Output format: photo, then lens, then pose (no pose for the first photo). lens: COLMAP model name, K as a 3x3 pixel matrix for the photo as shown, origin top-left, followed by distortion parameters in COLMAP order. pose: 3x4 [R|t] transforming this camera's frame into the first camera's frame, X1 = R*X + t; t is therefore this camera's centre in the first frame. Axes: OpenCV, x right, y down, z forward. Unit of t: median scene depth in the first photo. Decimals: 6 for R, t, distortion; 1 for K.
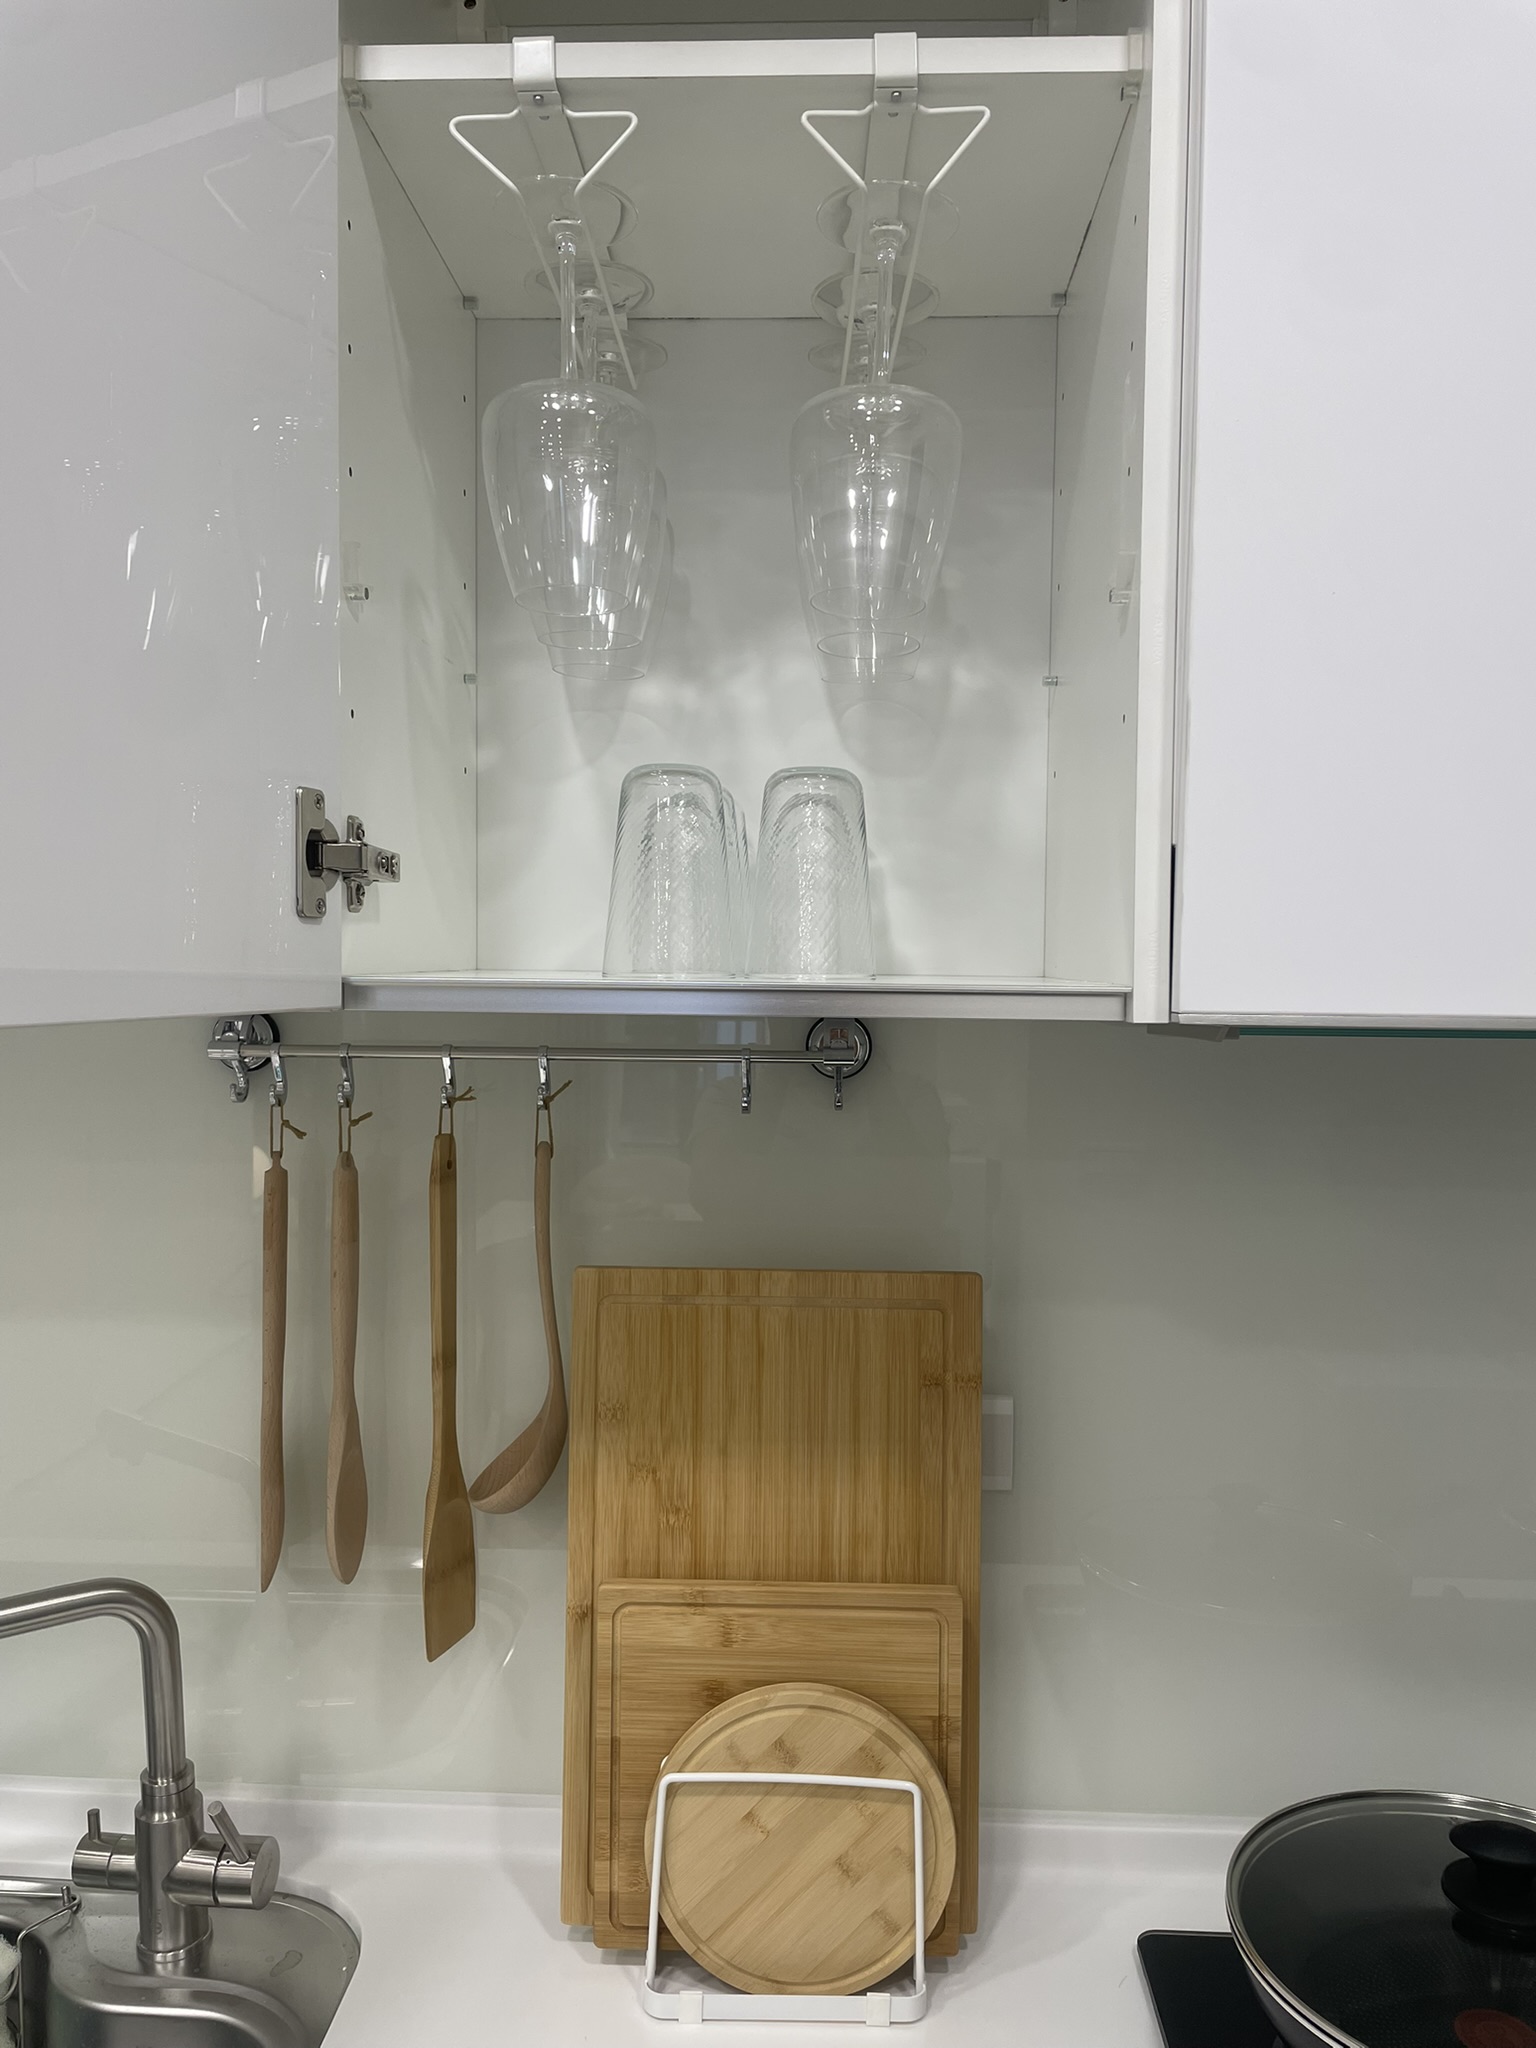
lens RADIAL K [[1542.4, 0, 765.4], [0, 1542.4, 1003.4], [0, 0, 1]] dist [0.095193, -0.124521]
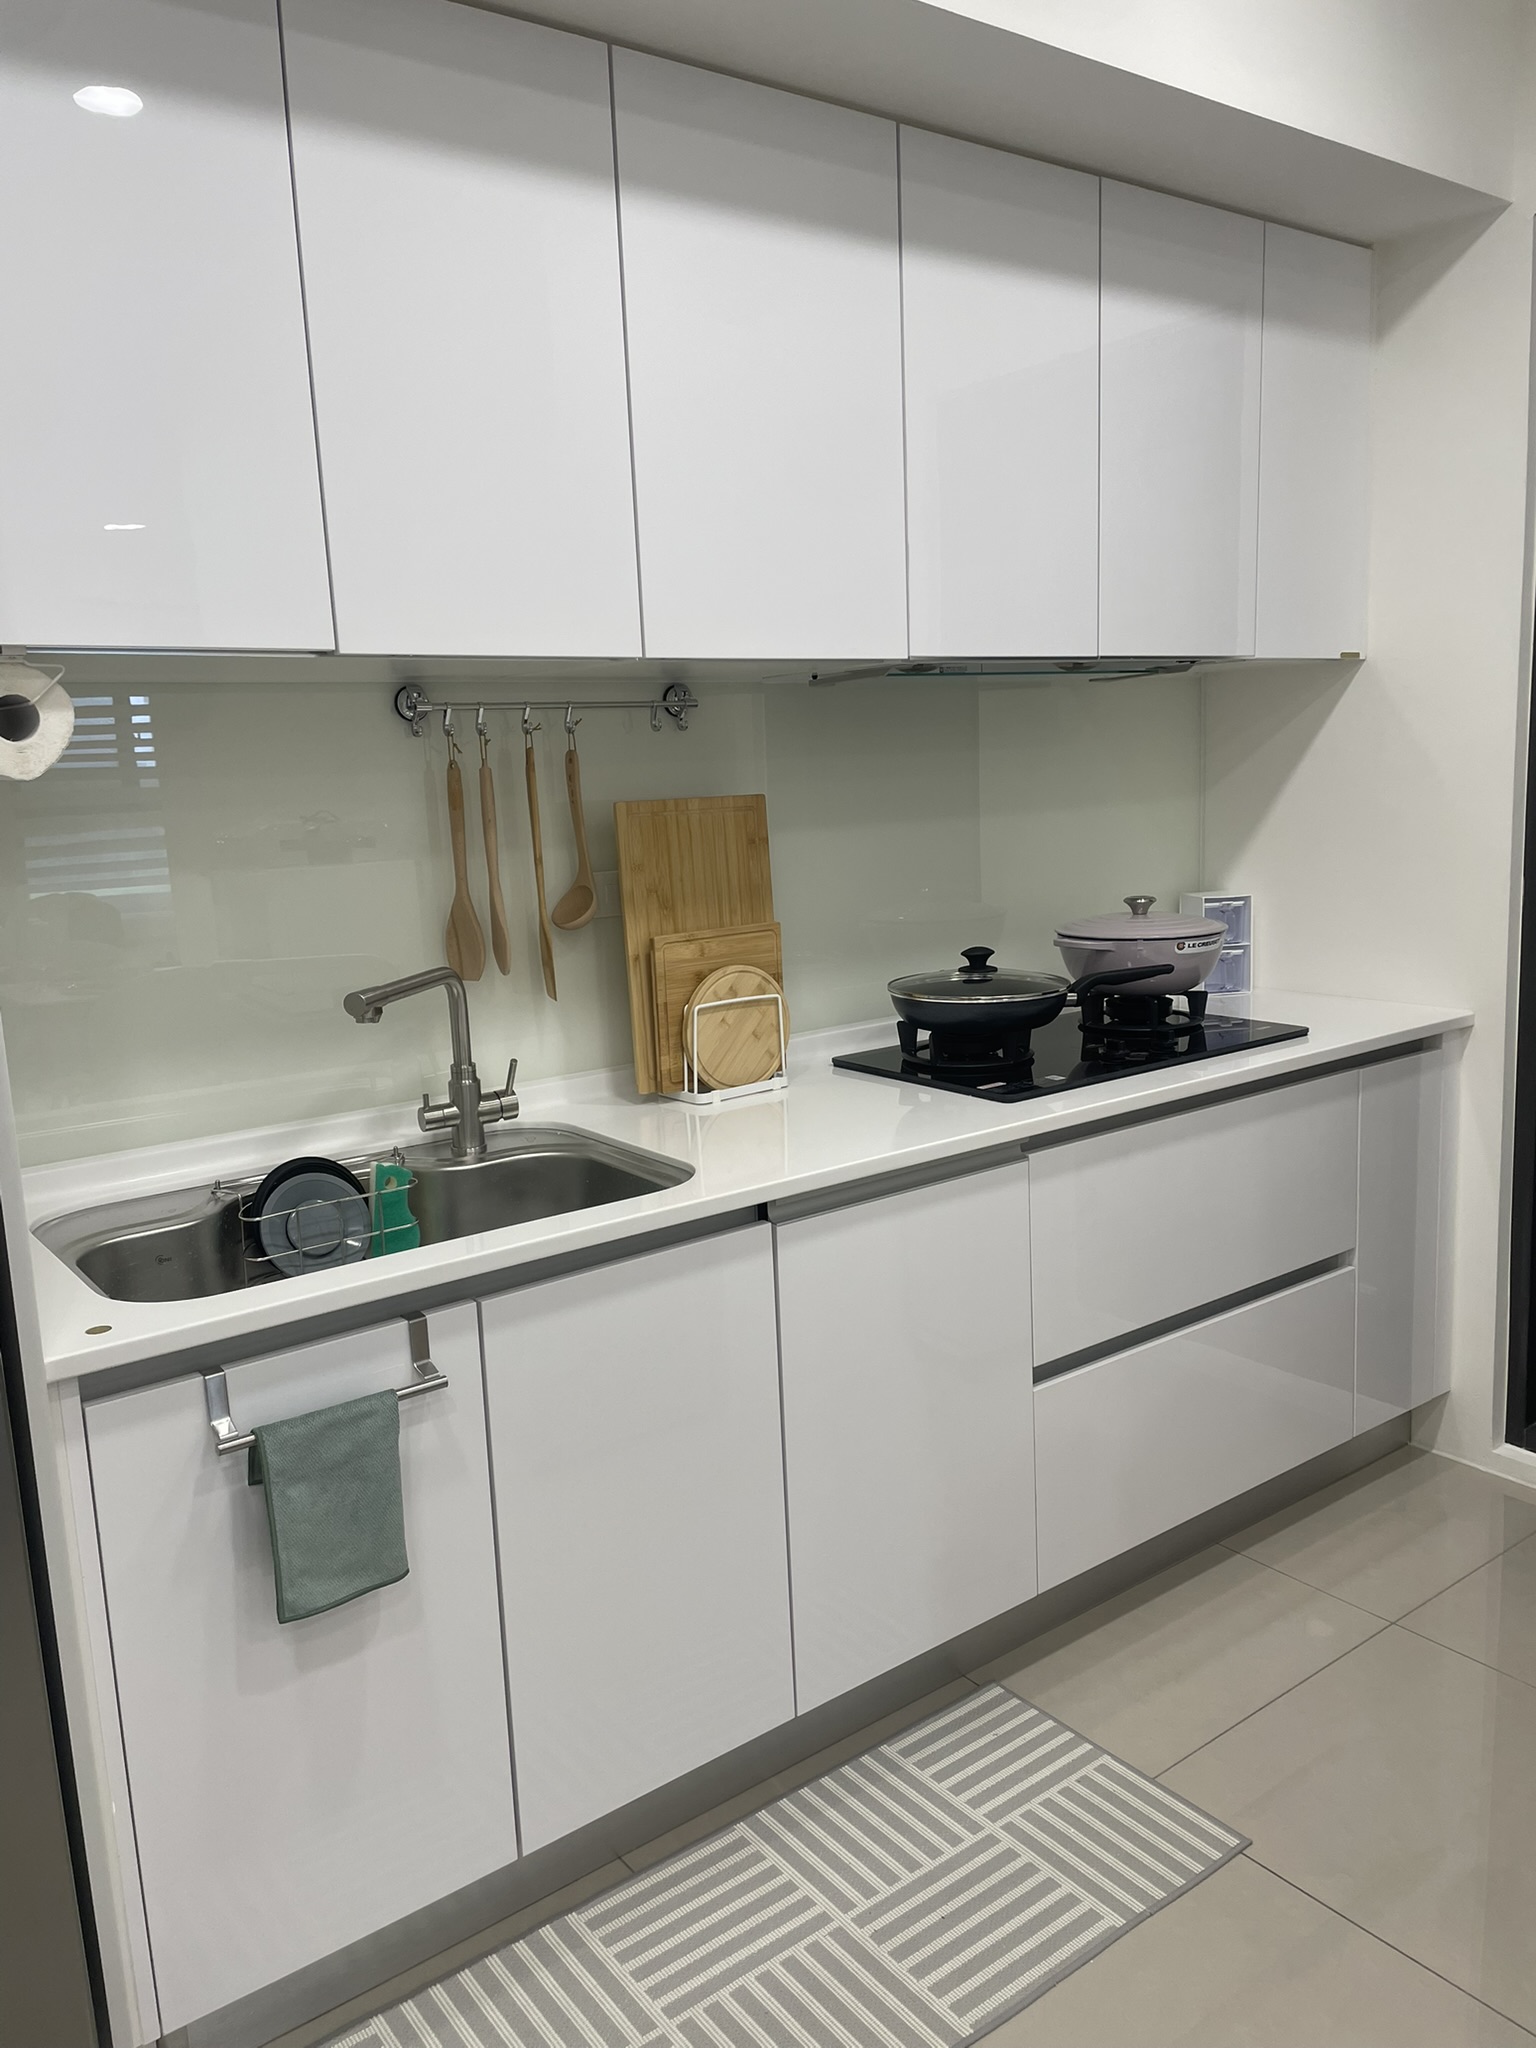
lens RADIAL K [[1542.4, 0, 775.9], [0, 1542.4, 1020.9], [0, 0, 1]] dist [0.095193, -0.124521]
pose [[0.772816, -0.151801, 0.616208, -1.368327], [0.072547, 0.985738, 0.151849, 0.166315], [-0.630470, -0.072647, 0.772807, -0.847539]]
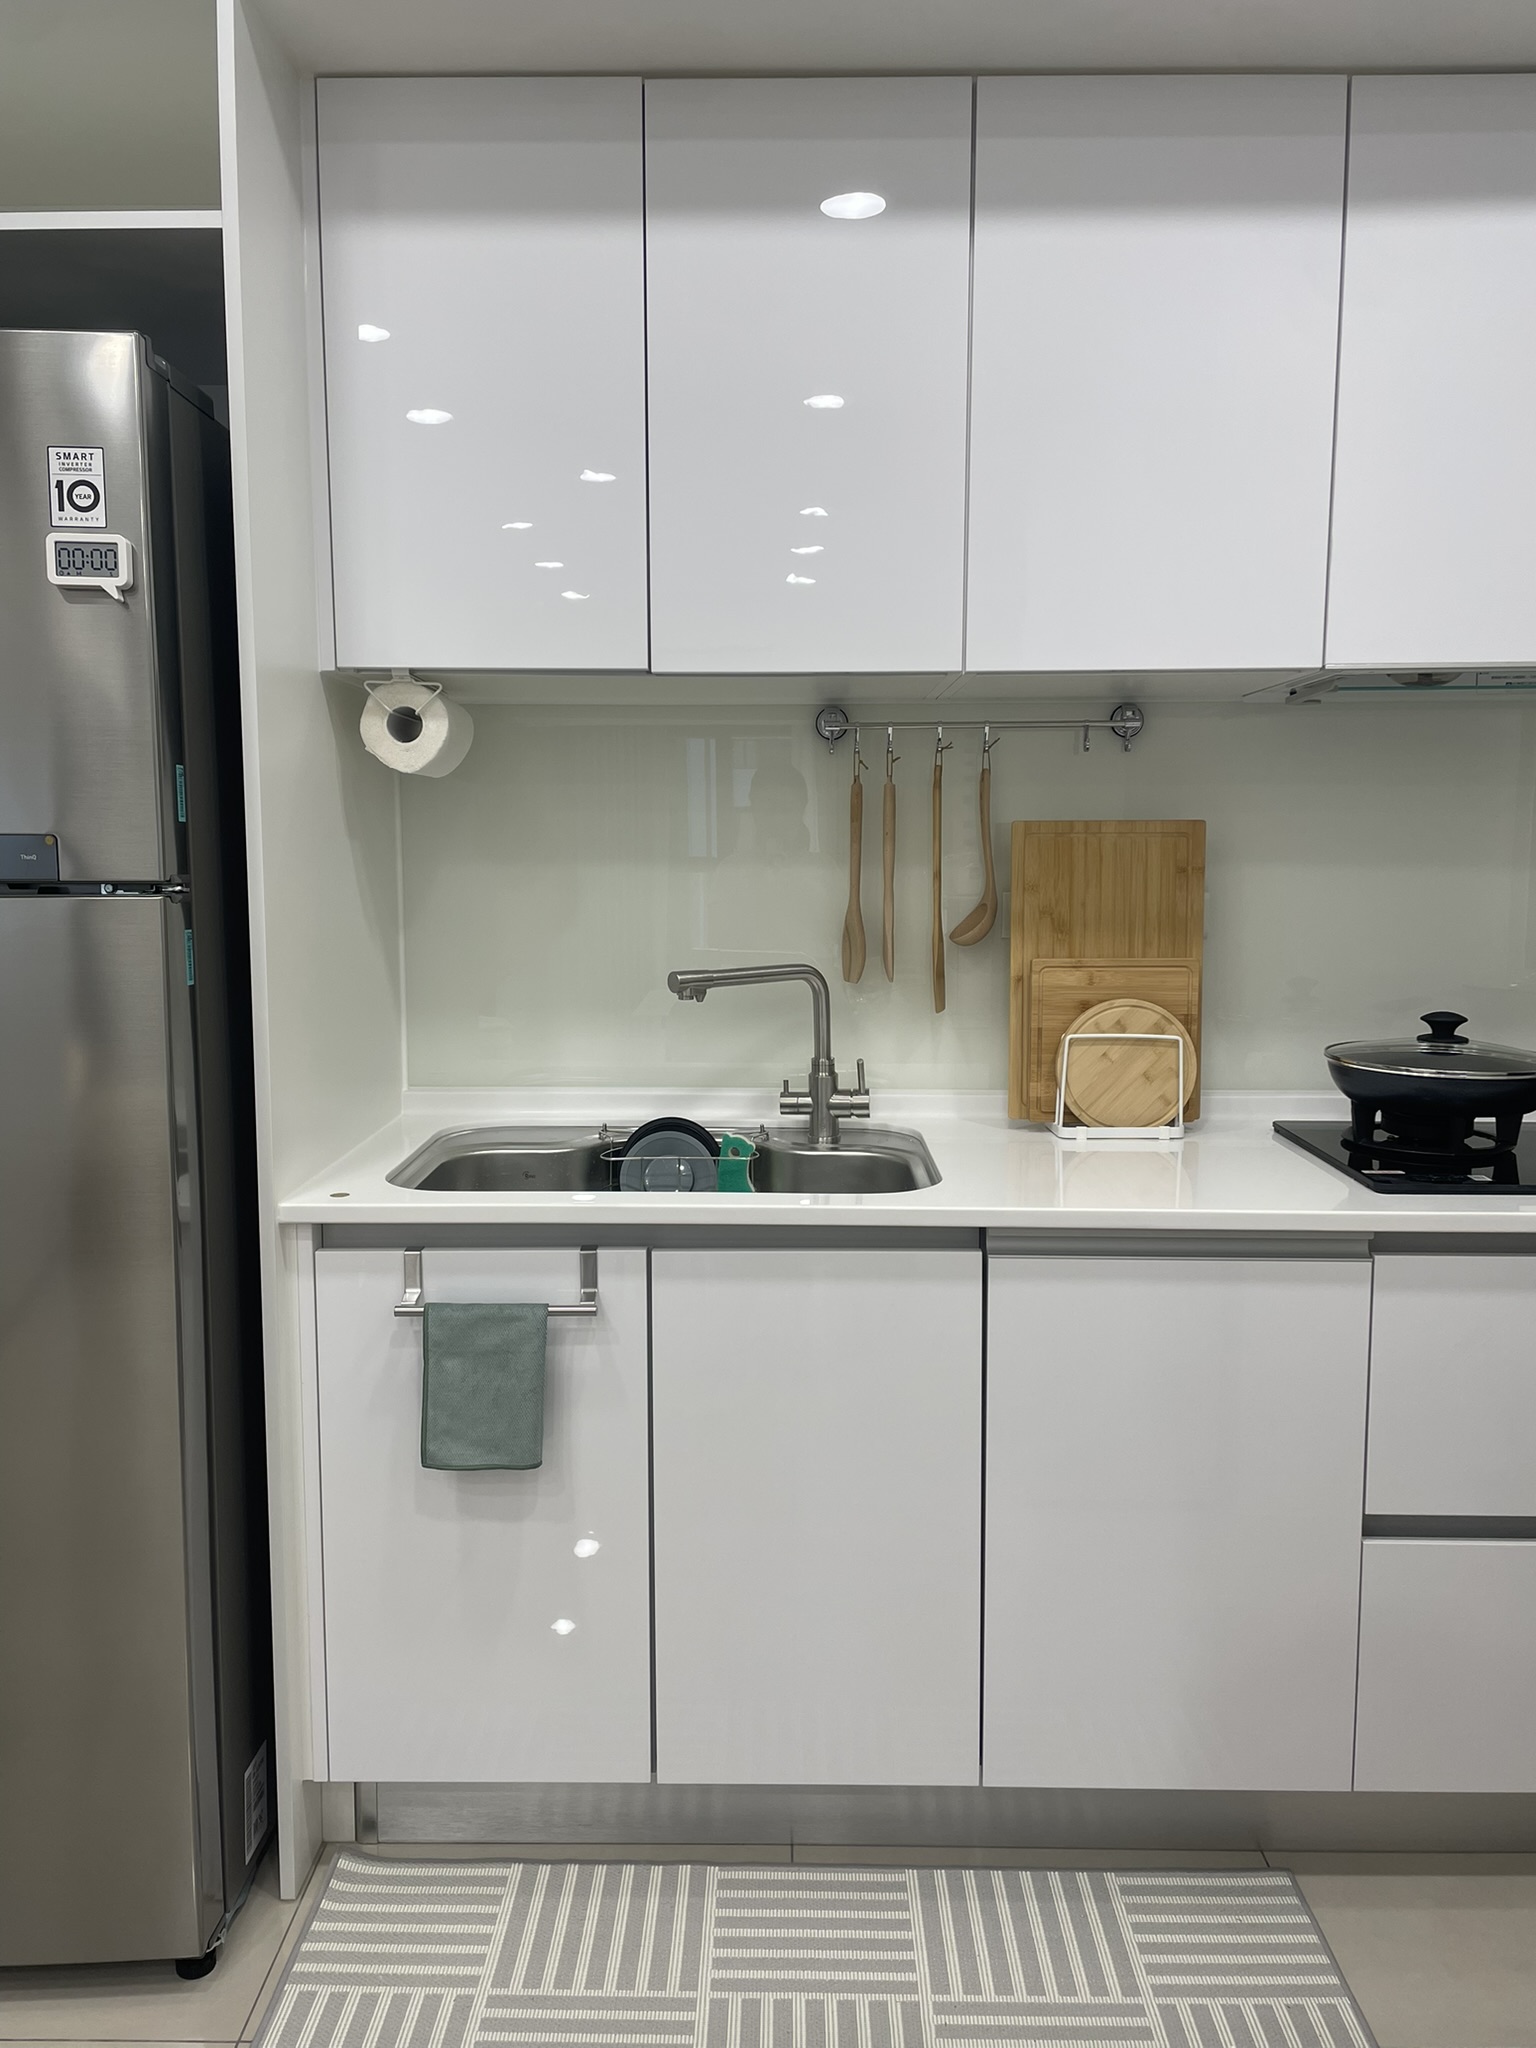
lens RADIAL K [[1542.4, 0, 751.7], [0, 1542.4, 1013.6], [0, 0, 1]] dist [0.095193, -0.124521]
pose [[0.999731, -0.016614, 0.016179, -0.541522], [0.015266, 0.996666, 0.080143, 0.268732], [-0.017456, -0.079875, 0.996652, -1.180926]]
